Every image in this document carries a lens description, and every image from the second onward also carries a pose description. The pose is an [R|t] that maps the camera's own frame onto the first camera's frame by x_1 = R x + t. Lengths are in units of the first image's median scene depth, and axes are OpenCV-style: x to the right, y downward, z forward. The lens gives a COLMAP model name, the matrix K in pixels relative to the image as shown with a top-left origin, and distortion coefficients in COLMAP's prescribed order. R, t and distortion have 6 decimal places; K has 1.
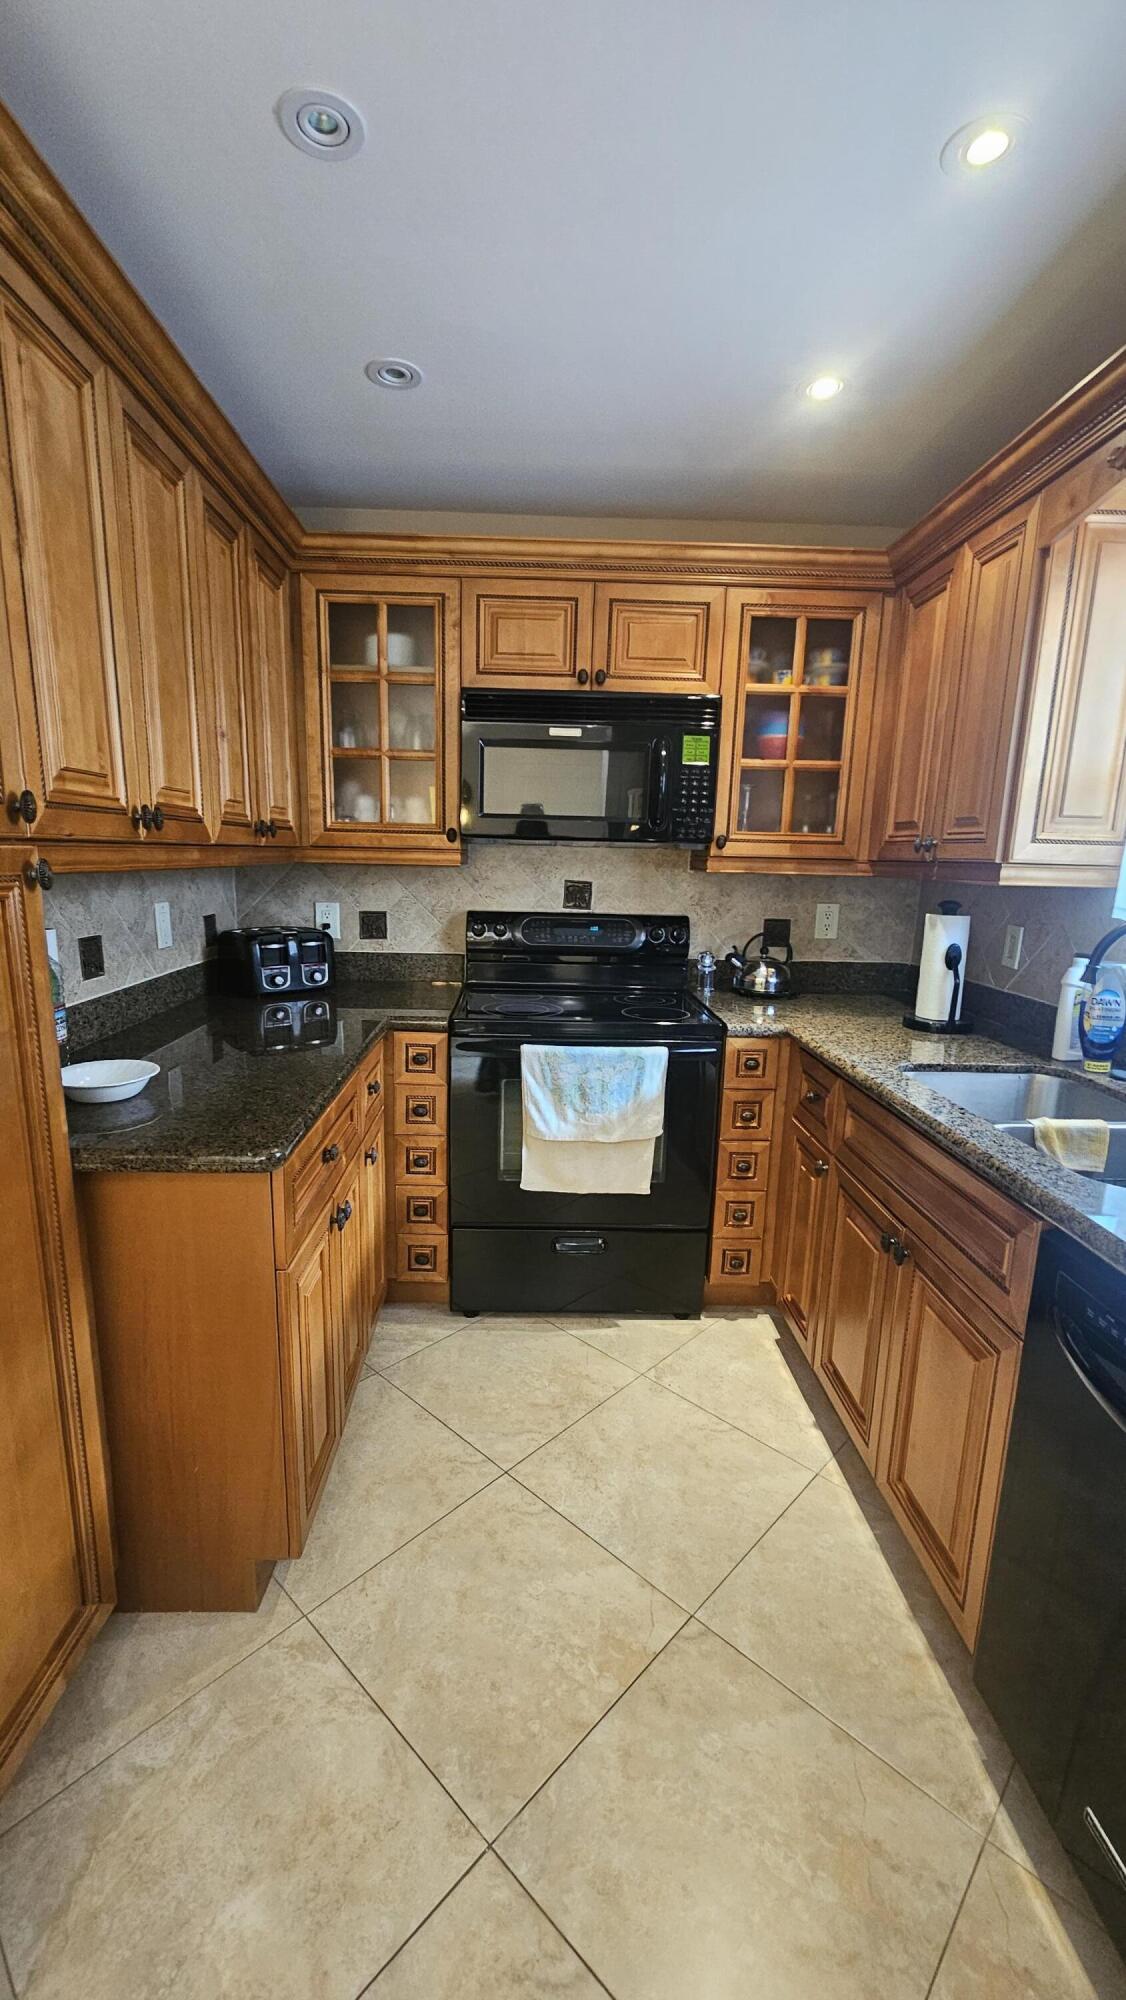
lens RADIAL K [[822.7, 0, 550.6], [0, 822.7, 1015.3], [0, 0, 1]] dist [0.001027, 0.000088]
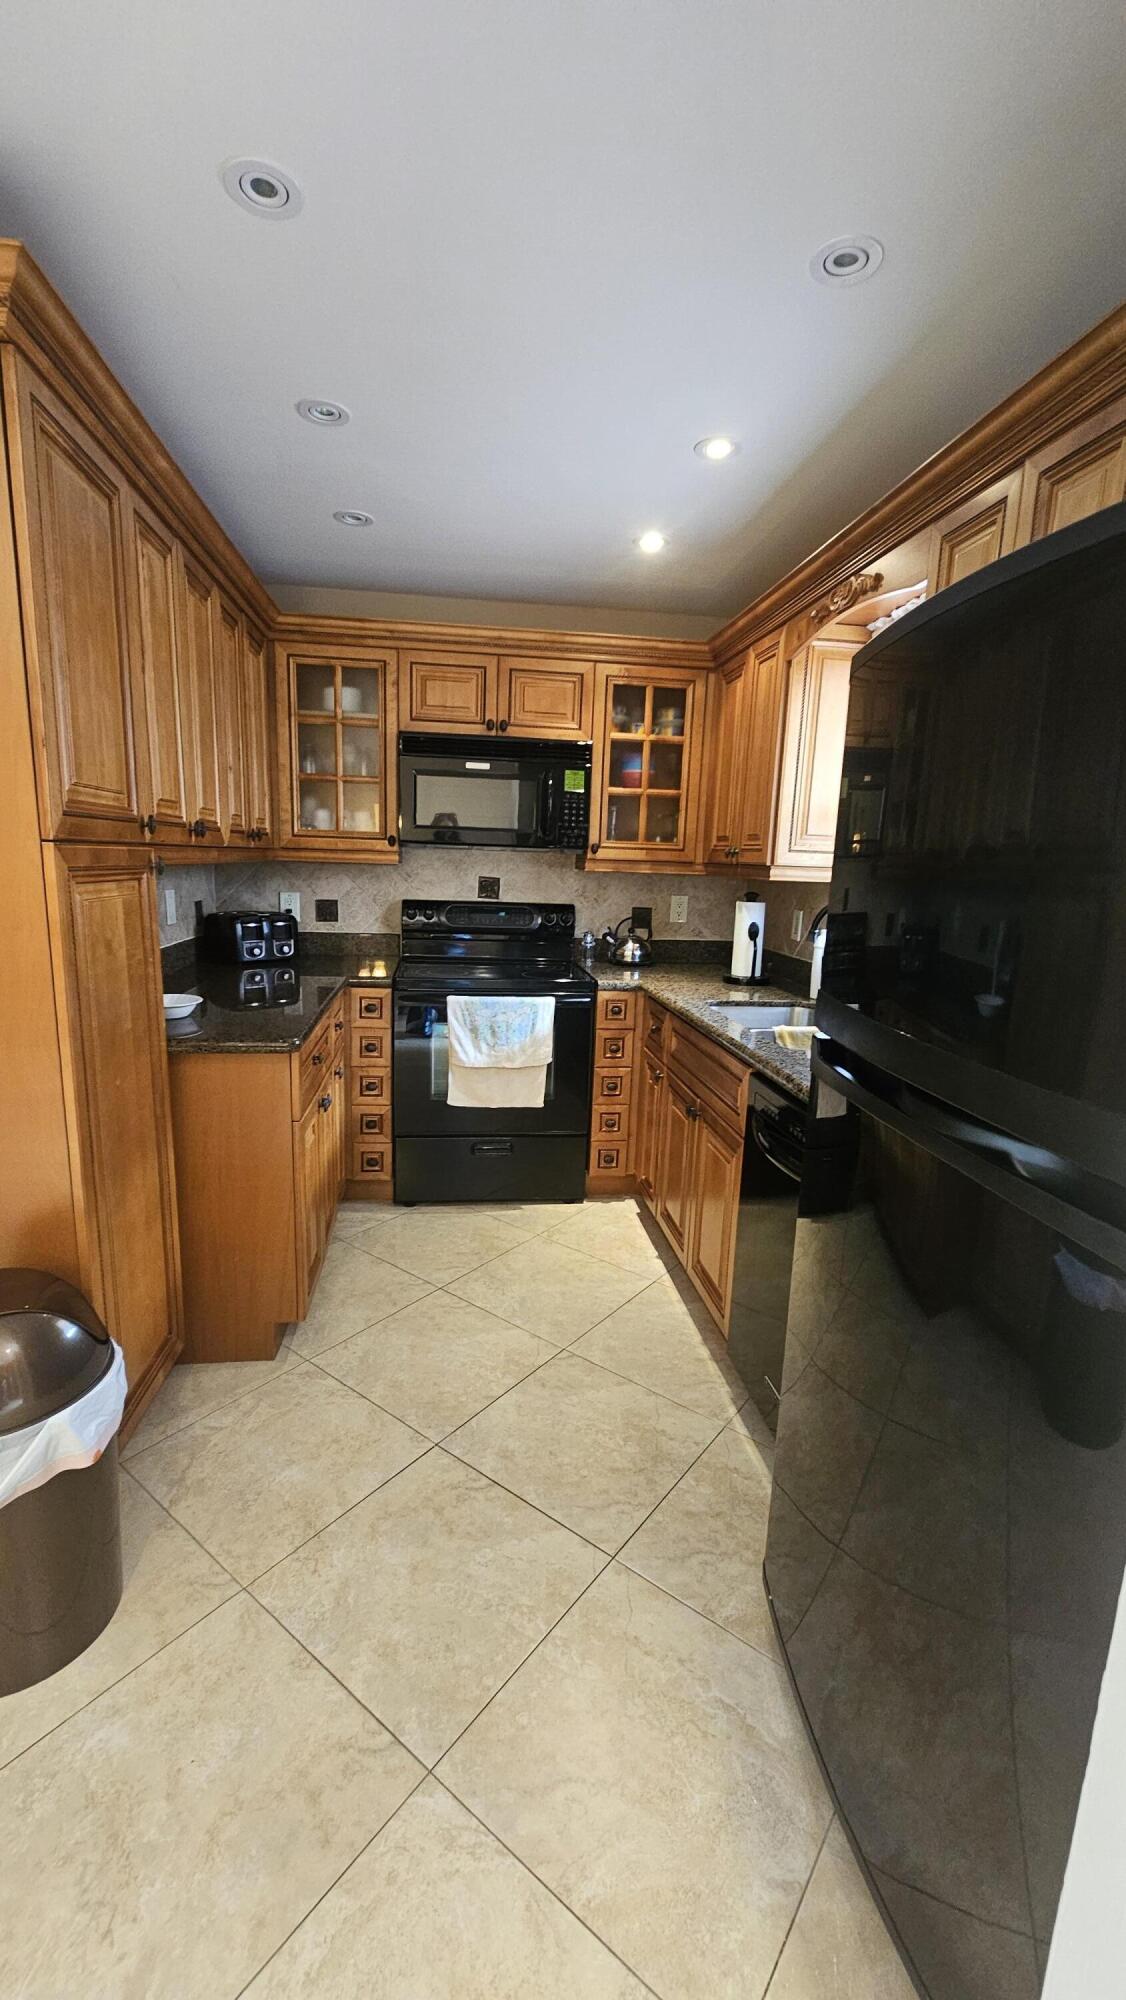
lens RADIAL K [[822.7, 0, 556.8], [0, 822.7, 1008.1], [0, 0, 1]] dist [0.001027, 0.000088]
pose [[0.994304, -0.009287, 0.106178, 0.000057], [0.010432, 0.999893, -0.010238, 0.070953], [-0.106072, 0.011287, 0.994294, -0.366054]]
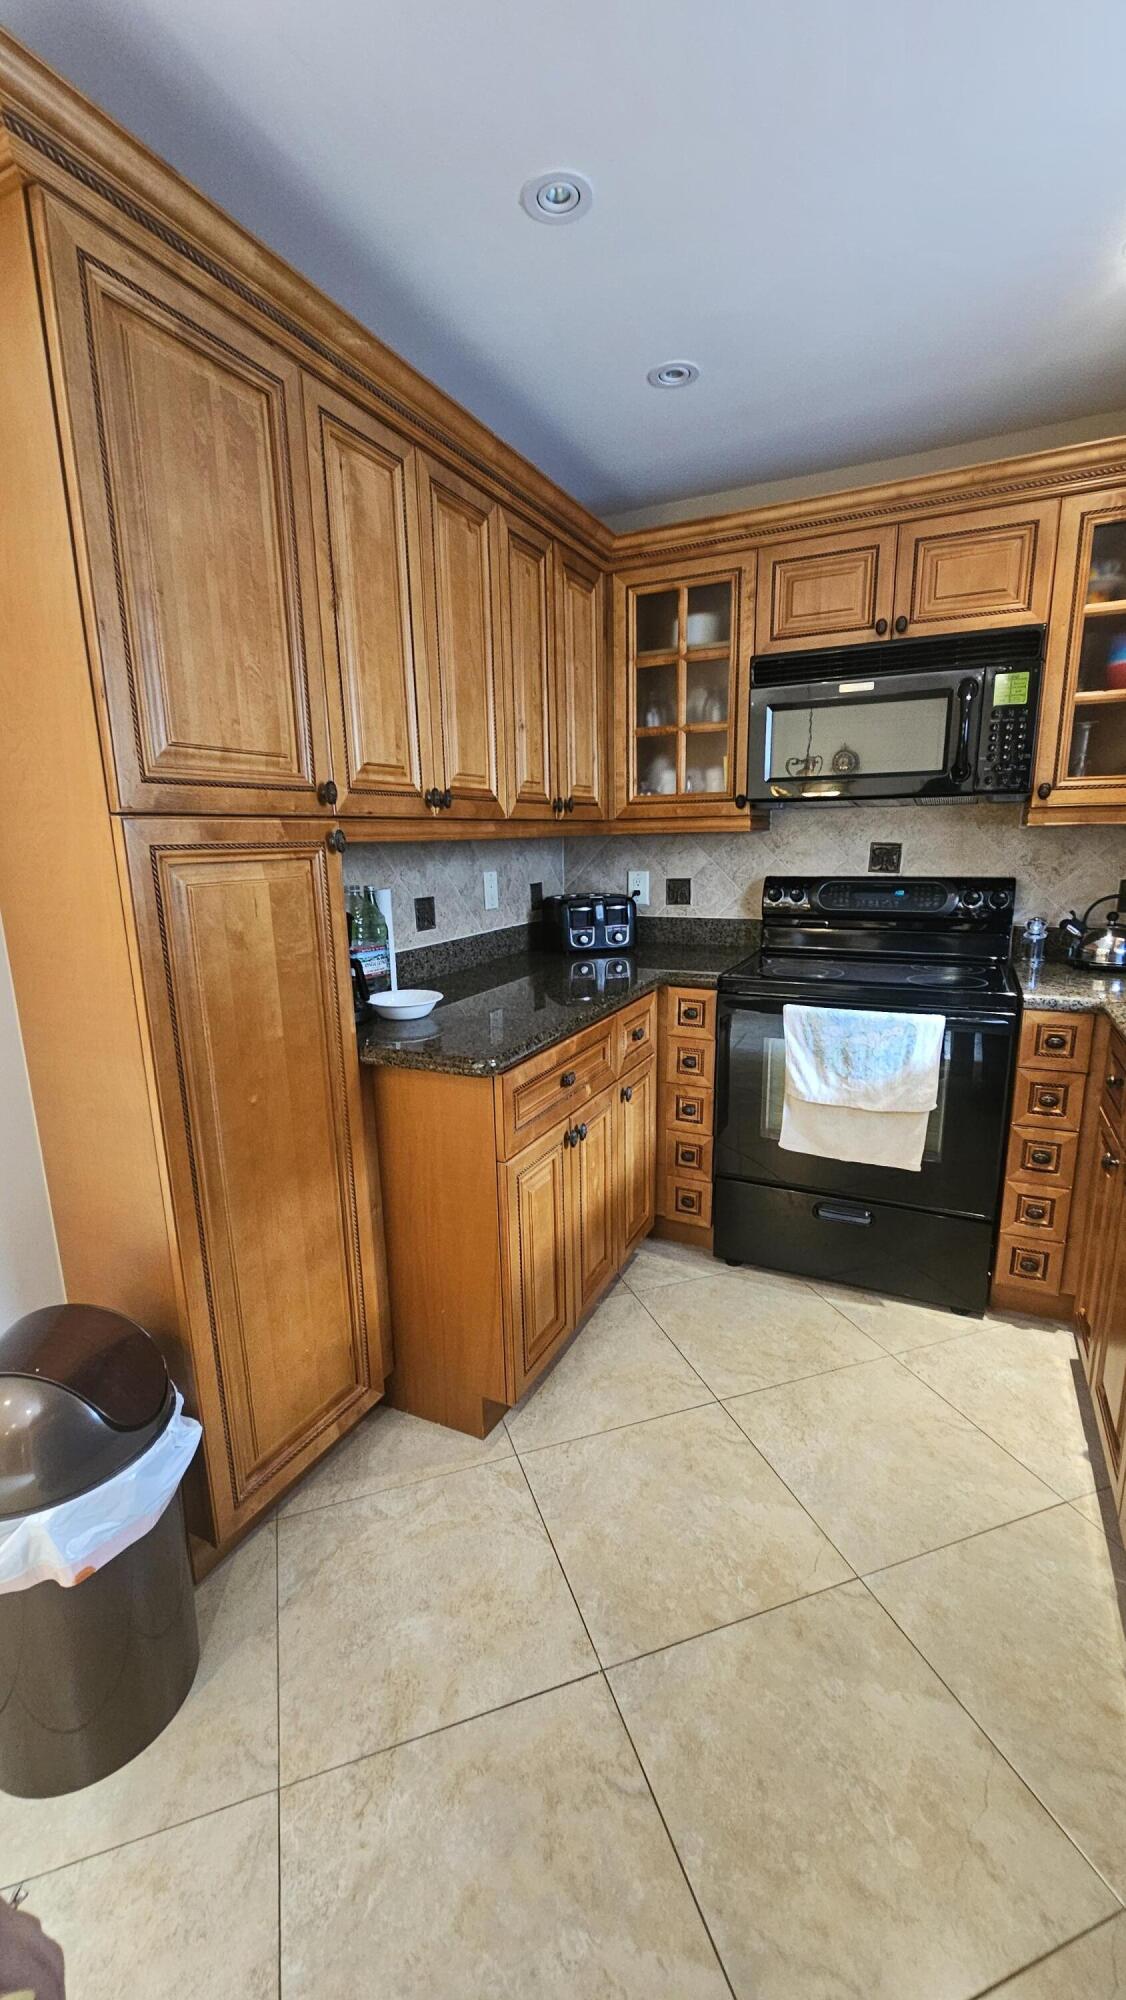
lens RADIAL K [[822.7, 0, 554.2], [0, 822.7, 1009.1], [0, 0, 1]] dist [0.001027, 0.000088]
pose [[0.885471, 0.056044, -0.461303, 0.179887], [-0.049165, 0.998428, 0.026928, 0.027821], [0.462087, -0.001164, 0.886834, -0.028896]]
